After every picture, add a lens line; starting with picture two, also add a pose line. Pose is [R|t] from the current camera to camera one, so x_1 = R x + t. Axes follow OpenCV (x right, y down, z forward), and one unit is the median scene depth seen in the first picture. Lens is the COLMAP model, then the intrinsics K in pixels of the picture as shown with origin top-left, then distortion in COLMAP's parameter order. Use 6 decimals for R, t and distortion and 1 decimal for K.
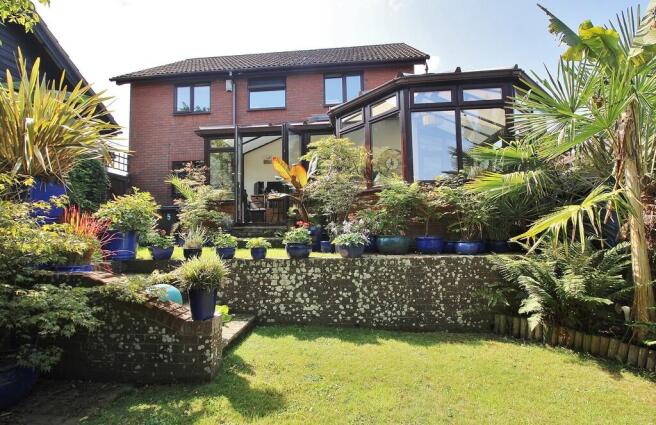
lens RADIAL K [[318.3, 0, 328.4], [0, 318.3, 212.1], [0, 0, 1]] dist [-0.001796, -0.002380]
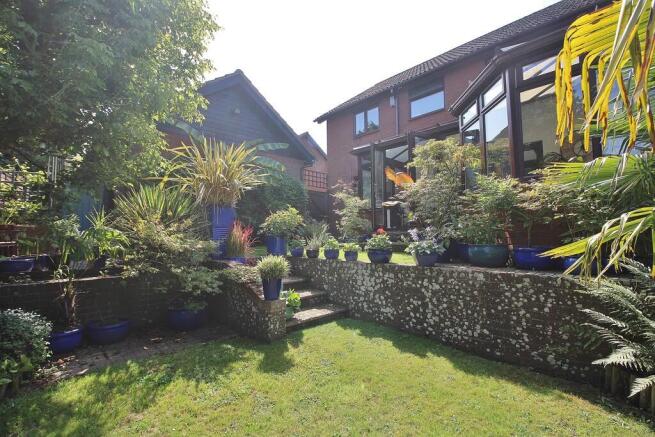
lens RADIAL K [[312.5, 0, 326.6], [0, 312.5, 216.9], [0, 0, 1]] dist [-0.003466, -0.004222]
pose [[0.743911, -0.026003, -0.667772, 0.505604], [0.032932, 0.999455, -0.002231, -0.015476], [0.667467, -0.020331, 0.744362, 0.094339]]
